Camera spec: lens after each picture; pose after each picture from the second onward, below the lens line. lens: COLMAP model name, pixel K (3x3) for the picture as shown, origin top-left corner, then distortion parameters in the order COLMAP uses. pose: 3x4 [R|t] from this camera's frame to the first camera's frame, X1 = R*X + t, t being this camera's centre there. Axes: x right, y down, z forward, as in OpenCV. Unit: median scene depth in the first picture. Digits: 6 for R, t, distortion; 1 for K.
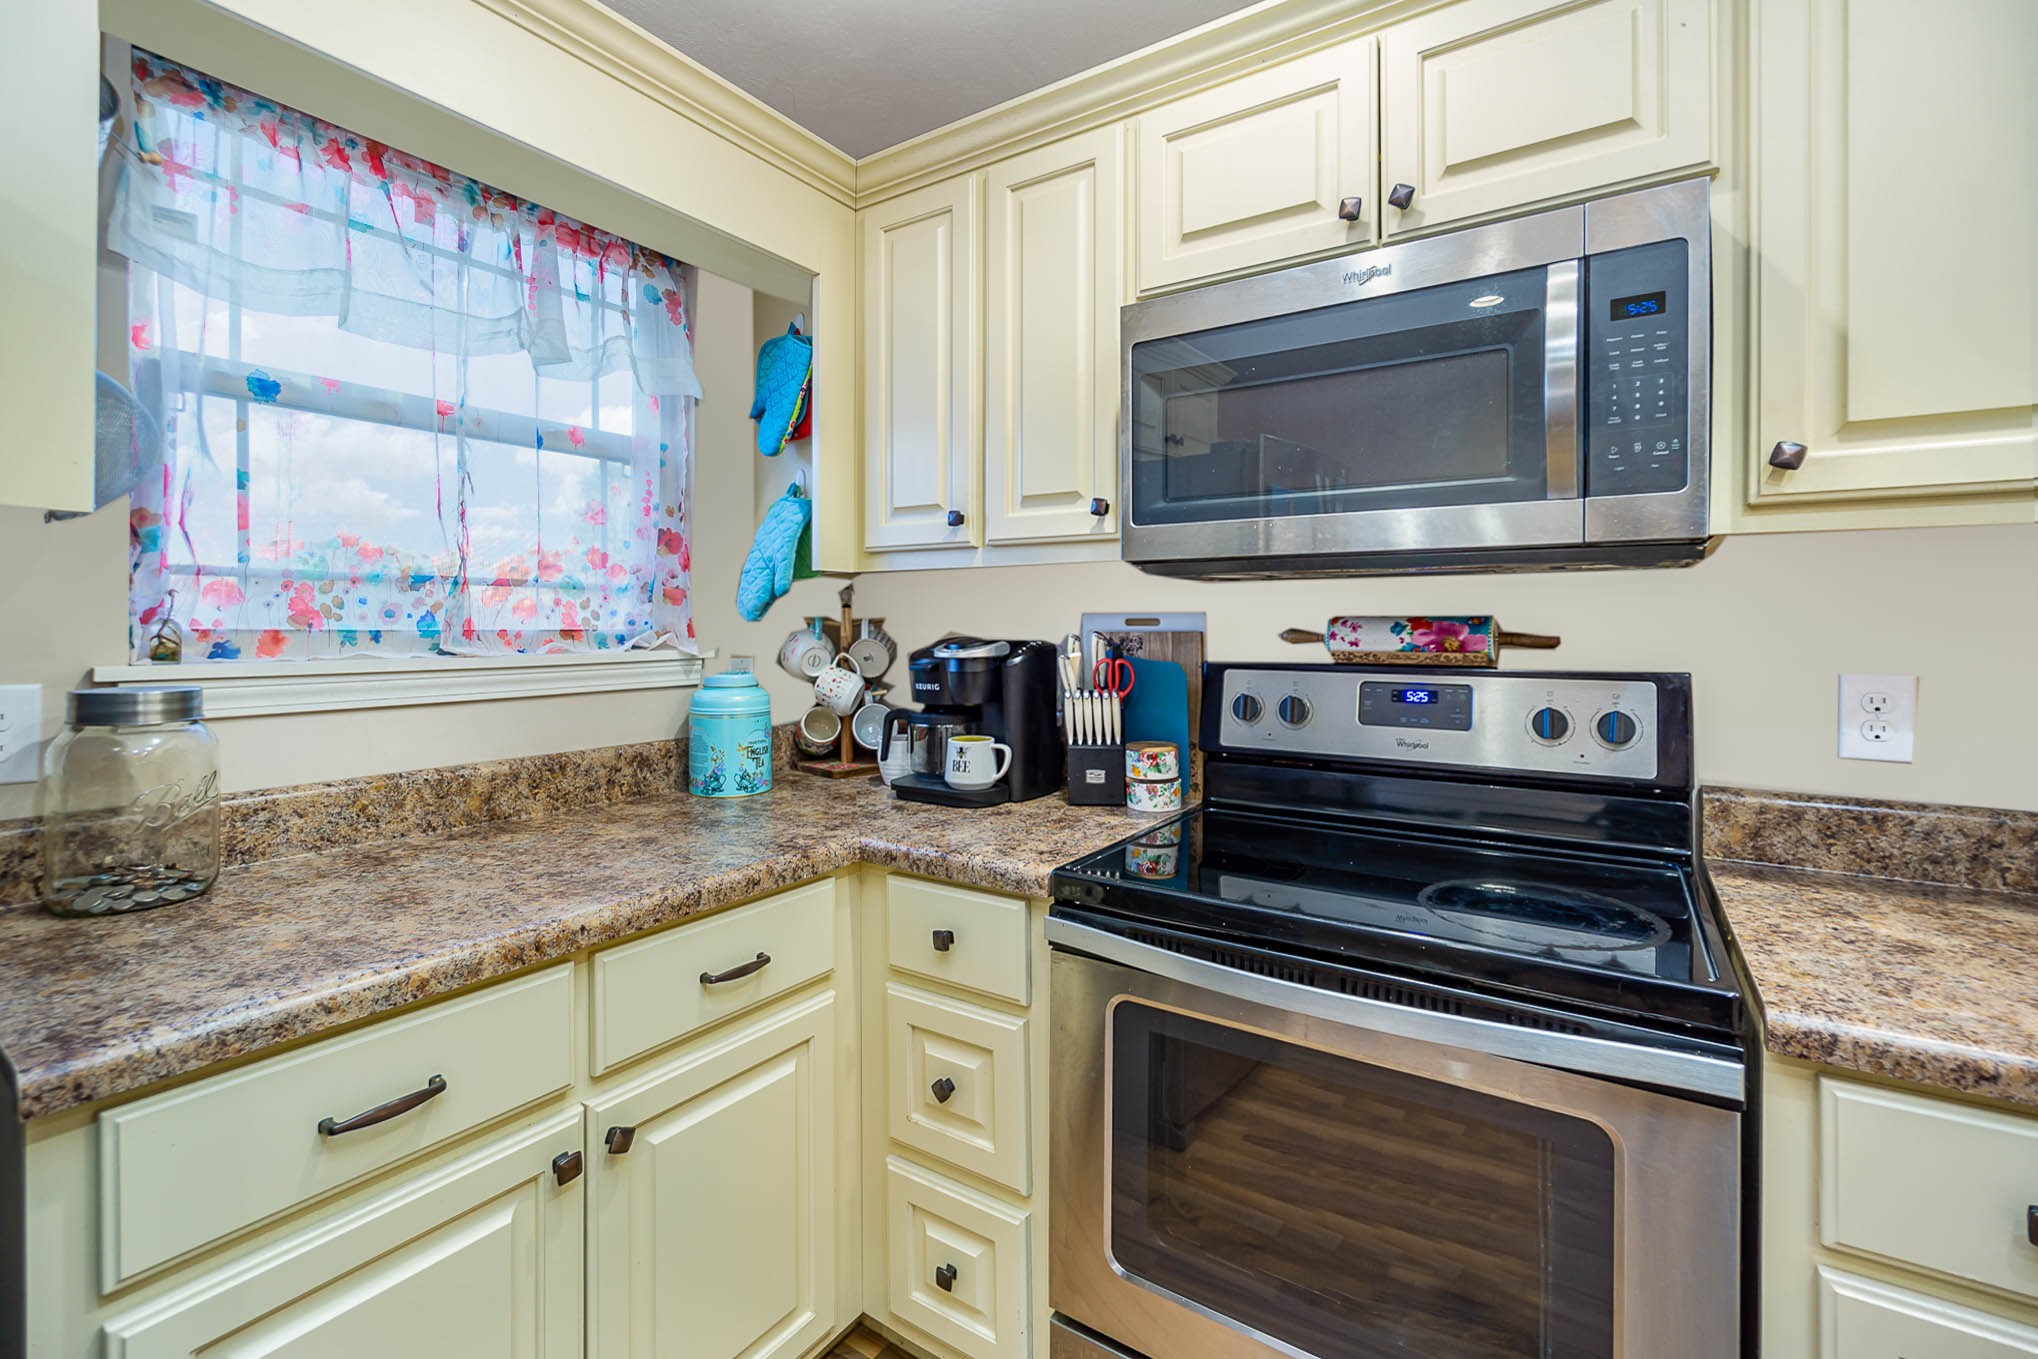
lens RADIAL K [[904.0, 0, 1000.5], [0, 904.0, 630.3], [0, 0, 1]] dist [-0.002171, -0.000432]
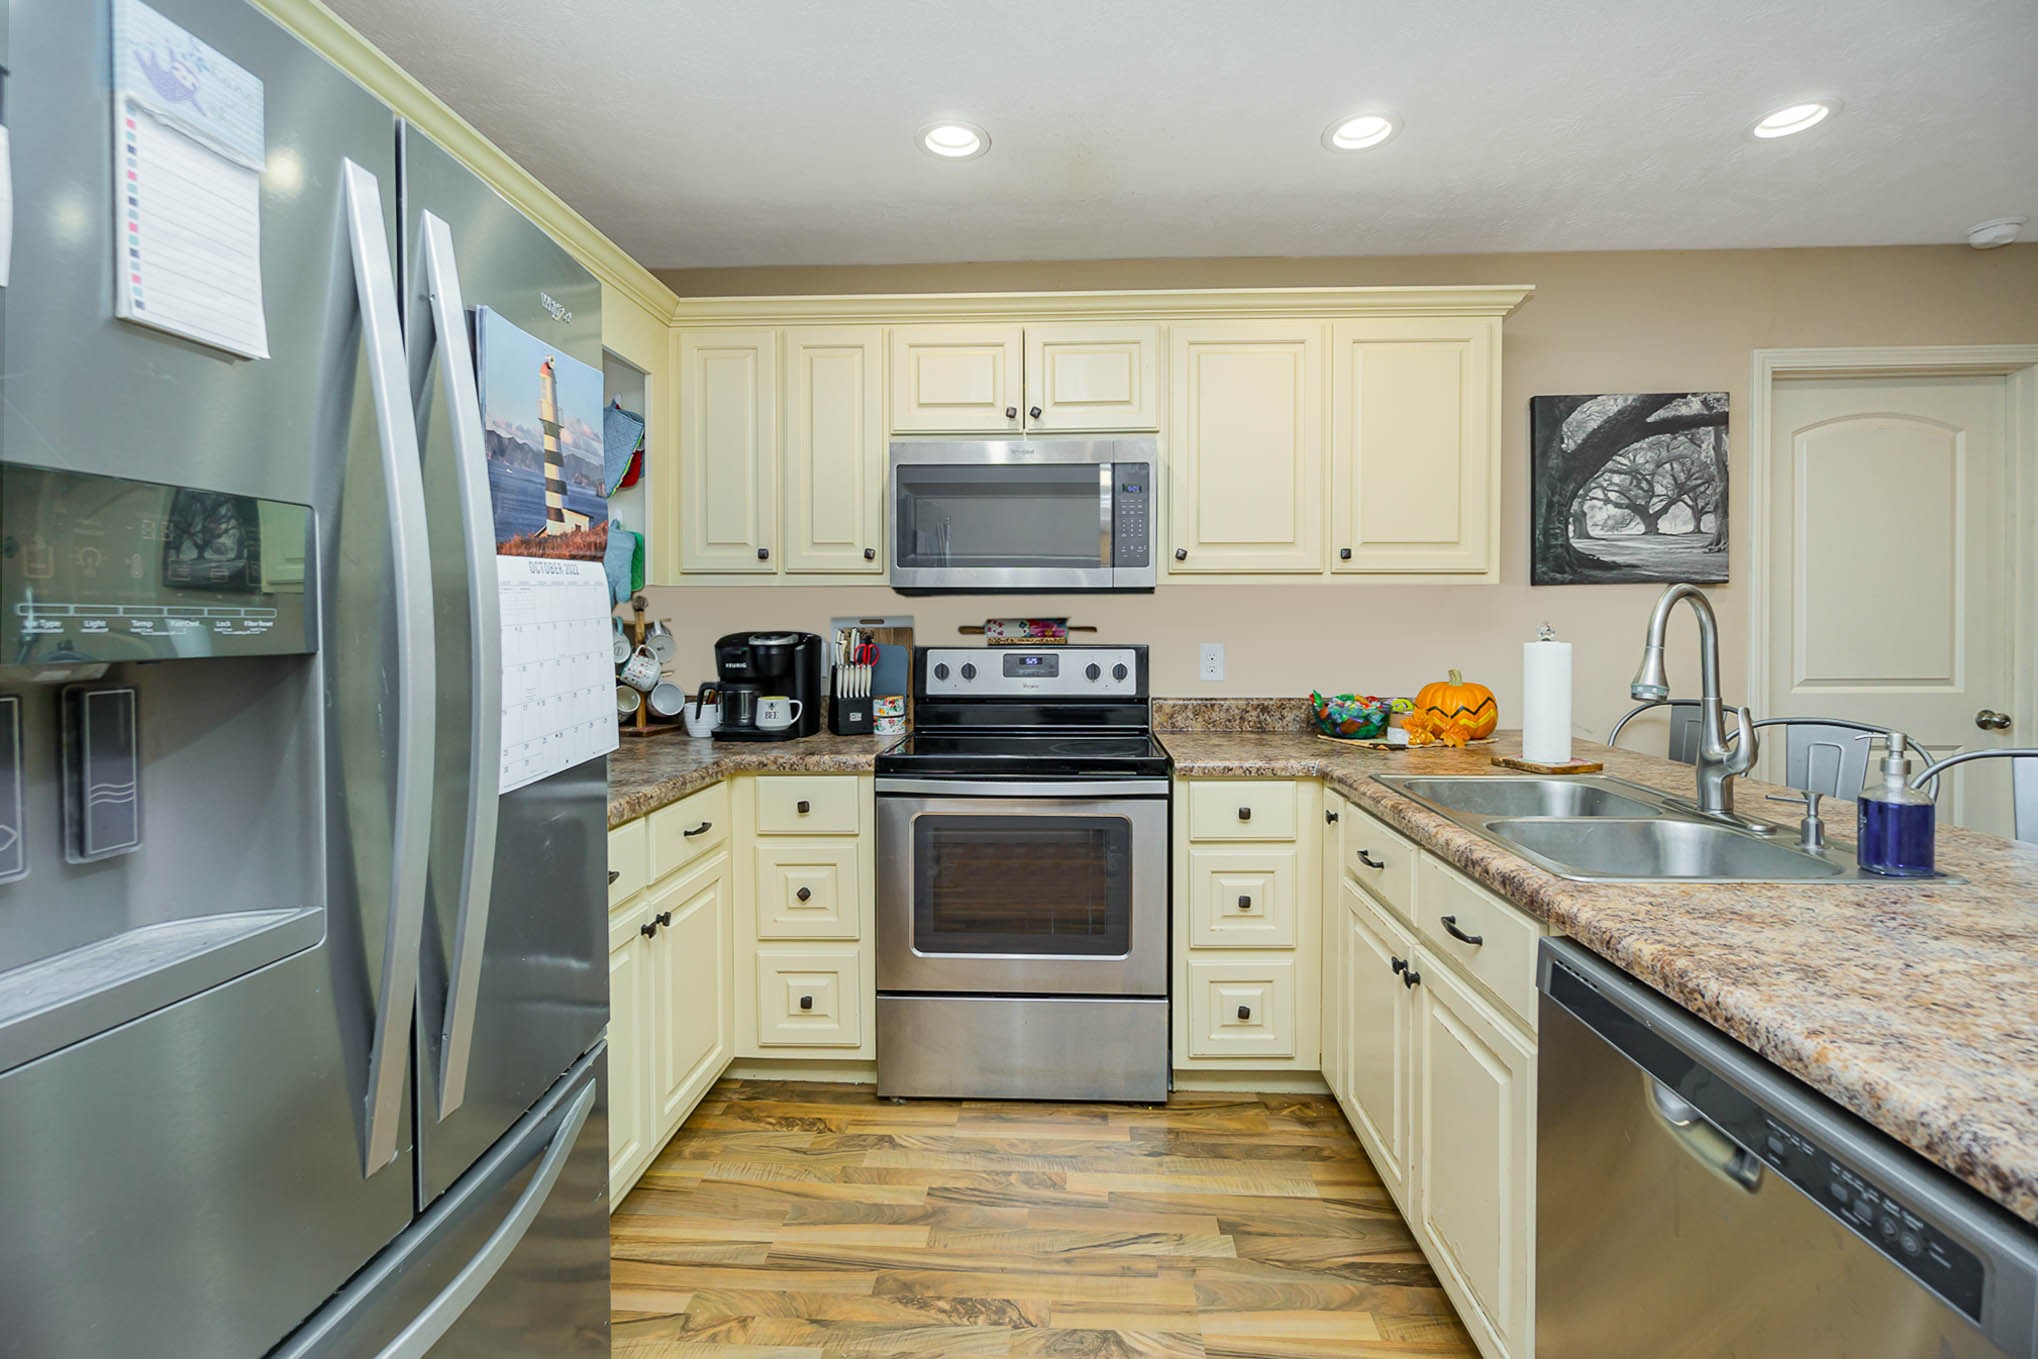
lens RADIAL K [[903.1, 0, 1027.0], [0, 903.1, 639.8], [0, 0, 1]] dist [-0.001960, -0.000131]
pose [[0.859213, -0.010486, 0.511510, -0.509127], [0.005661, 0.999924, 0.010989, 0.007983], [-0.511586, -0.006546, 0.859207, -0.612230]]
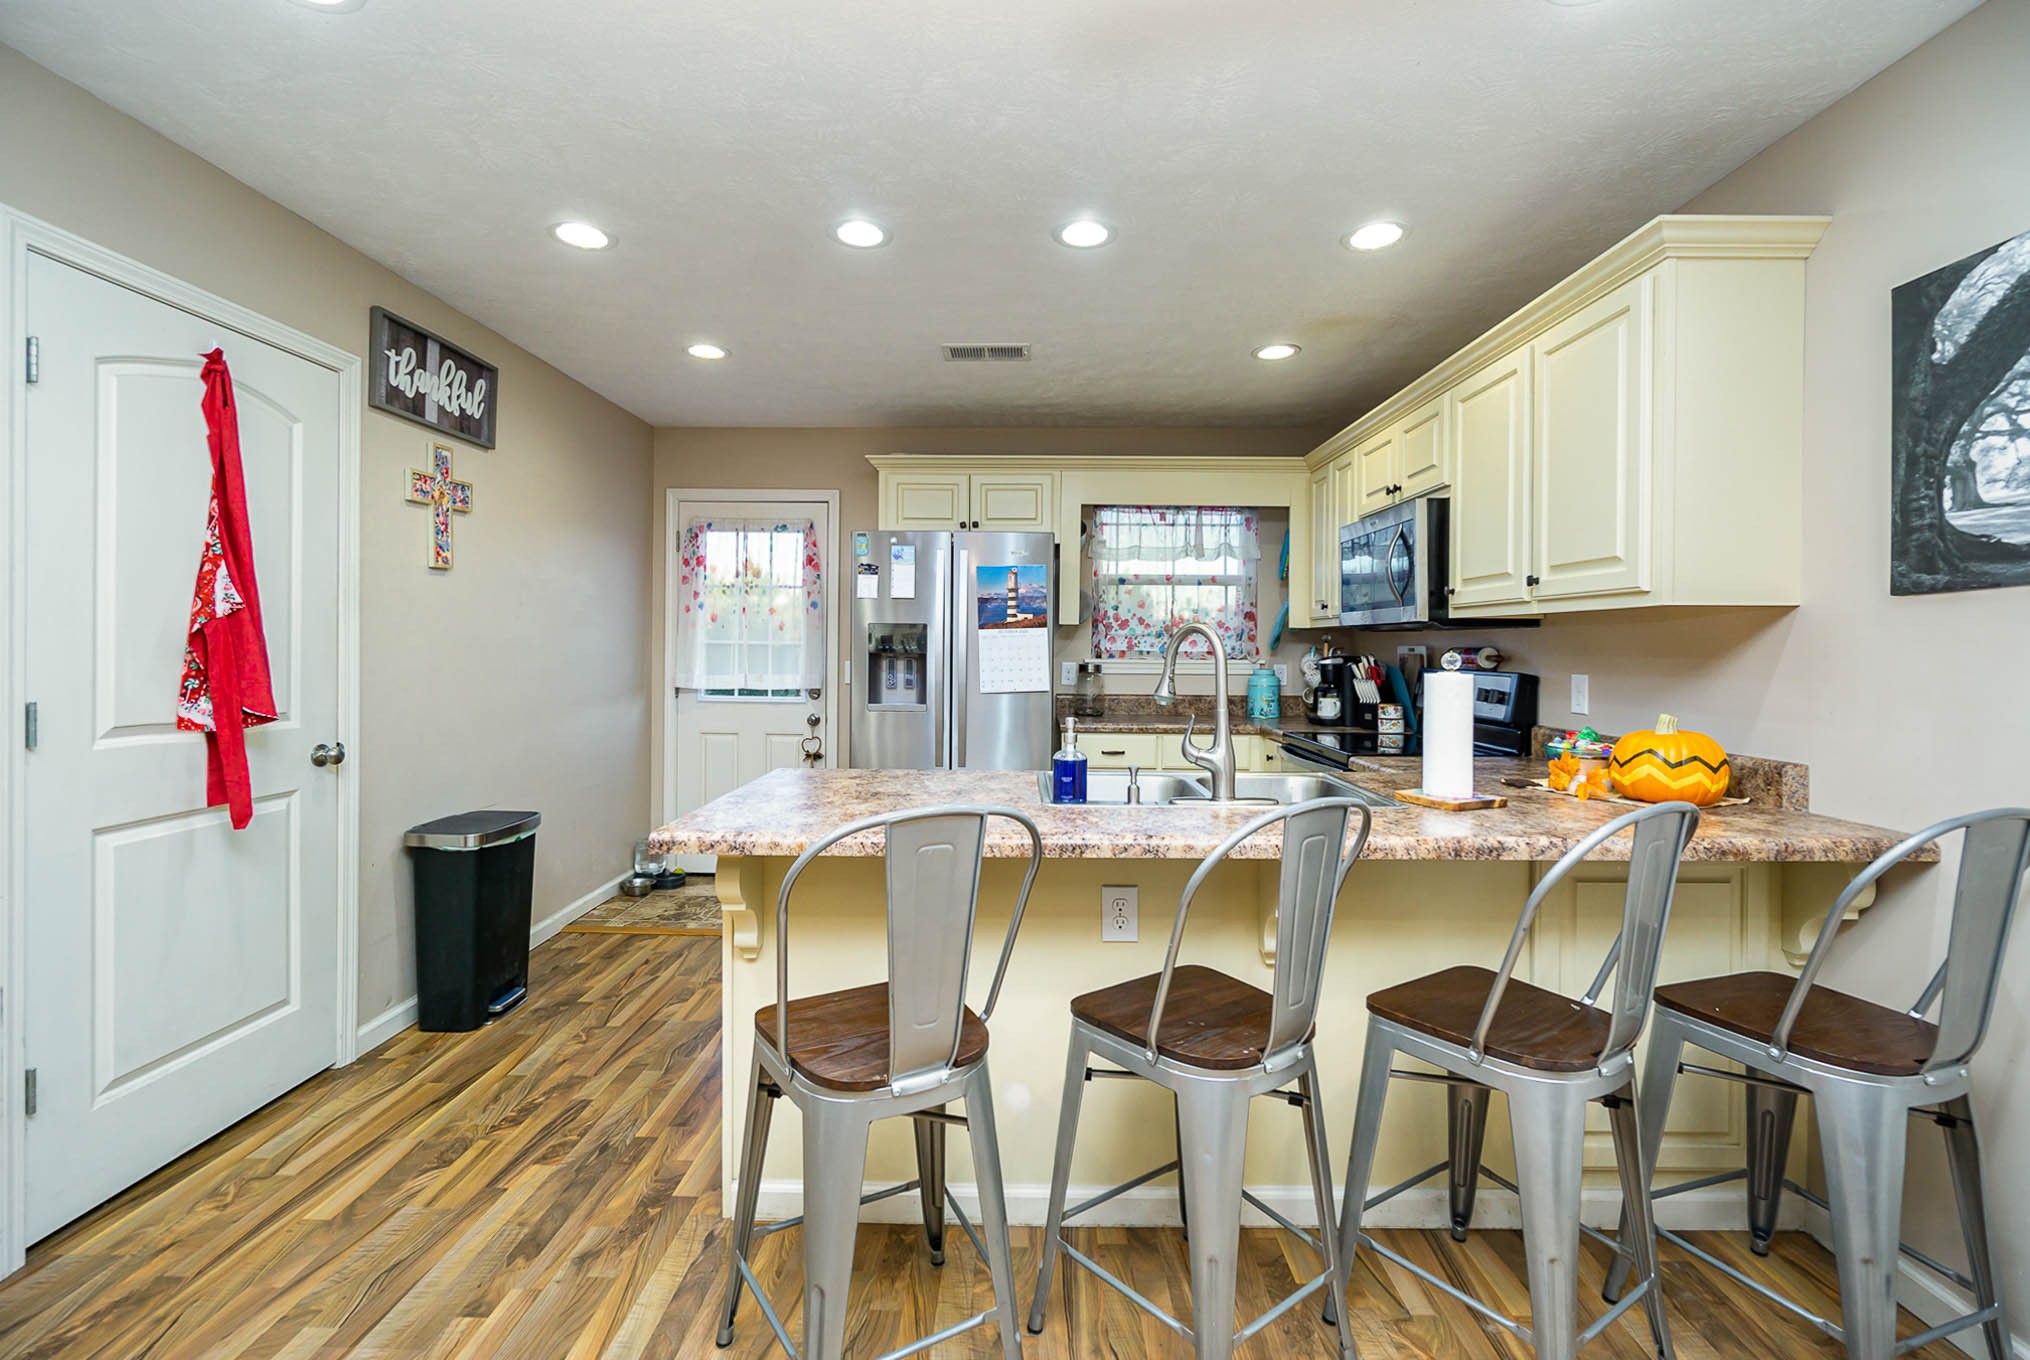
lens RADIAL K [[827.8, 0, 1027.0], [0, 827.8, 650.8], [0, 0, 1]] dist [-0.006775, 0.000186]
pose [[0.560601, 0.007278, -0.828054, 1.523509], [-0.013801, 0.999905, -0.000555, 0.007196], [0.827971, 0.011739, 0.560648, -1.023285]]
